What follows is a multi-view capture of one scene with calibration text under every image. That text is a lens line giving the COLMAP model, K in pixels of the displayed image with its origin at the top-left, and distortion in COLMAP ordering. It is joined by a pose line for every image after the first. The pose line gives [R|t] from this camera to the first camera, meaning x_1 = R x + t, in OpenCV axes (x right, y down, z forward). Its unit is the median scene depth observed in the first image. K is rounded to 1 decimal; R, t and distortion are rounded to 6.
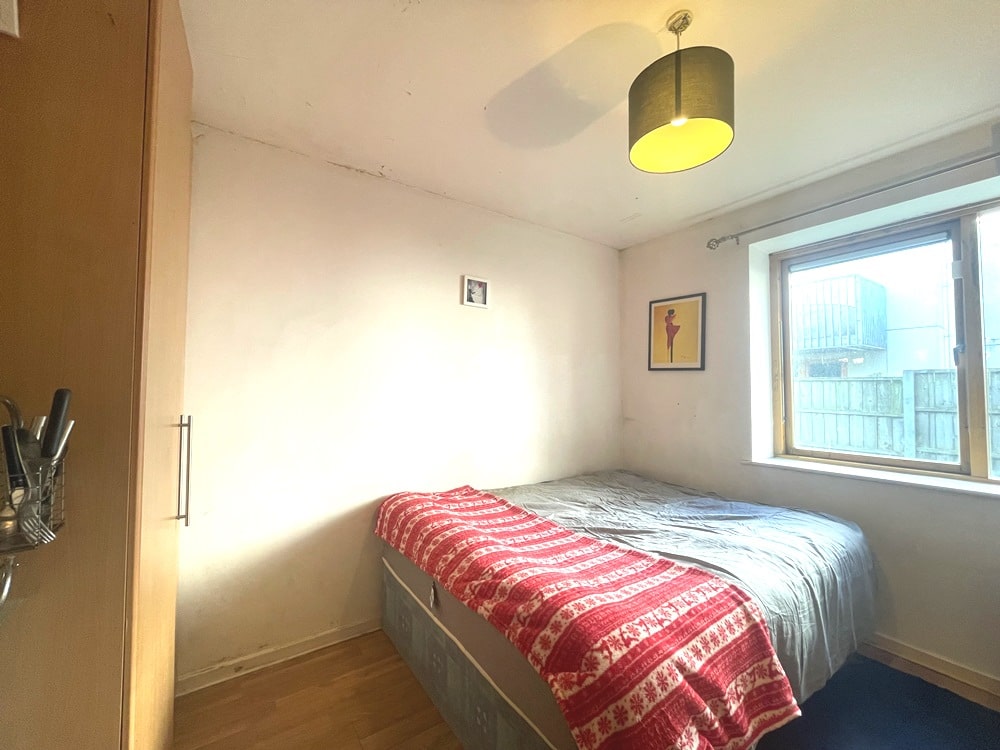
lens RADIAL K [[406.7, 0, 495.5], [0, 406.7, 375.8], [0, 0, 1]] dist [0.000396, -0.000603]
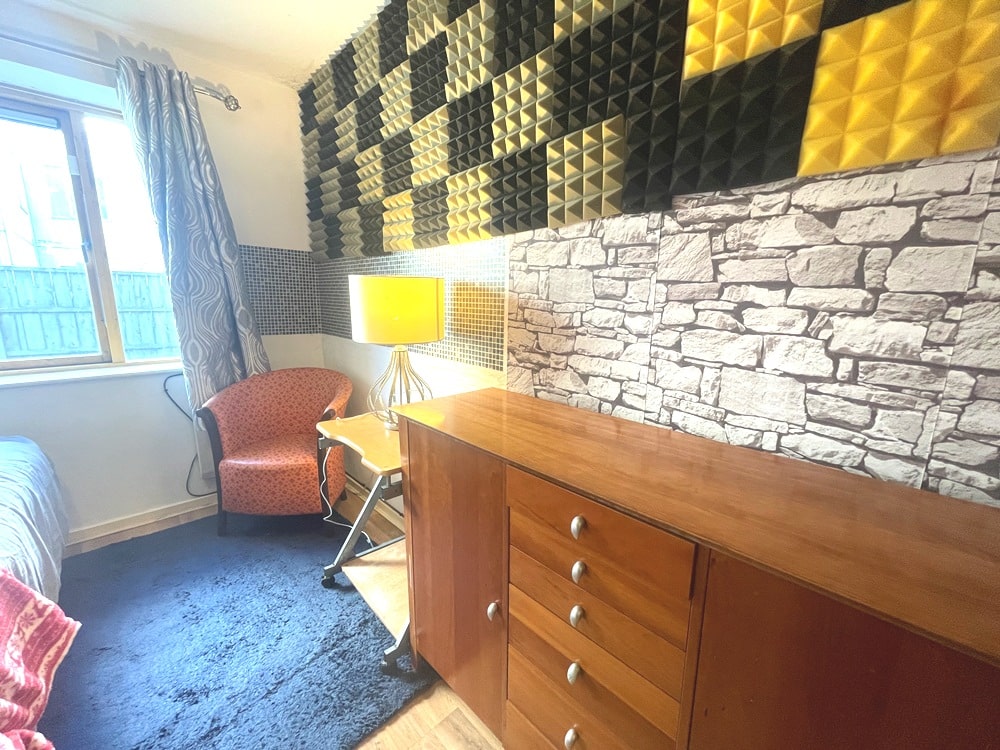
lens RADIAL K [[406.7, 0, 498.9], [0, 406.7, 375.8], [0, 0, 1]] dist [0.000396, -0.000603]
pose [[-0.163179, -0.188123, 0.968495, -0.128502], [-0.044329, 0.982059, 0.183288, 0.023610], [-0.985600, -0.013024, -0.168591, 0.115520]]
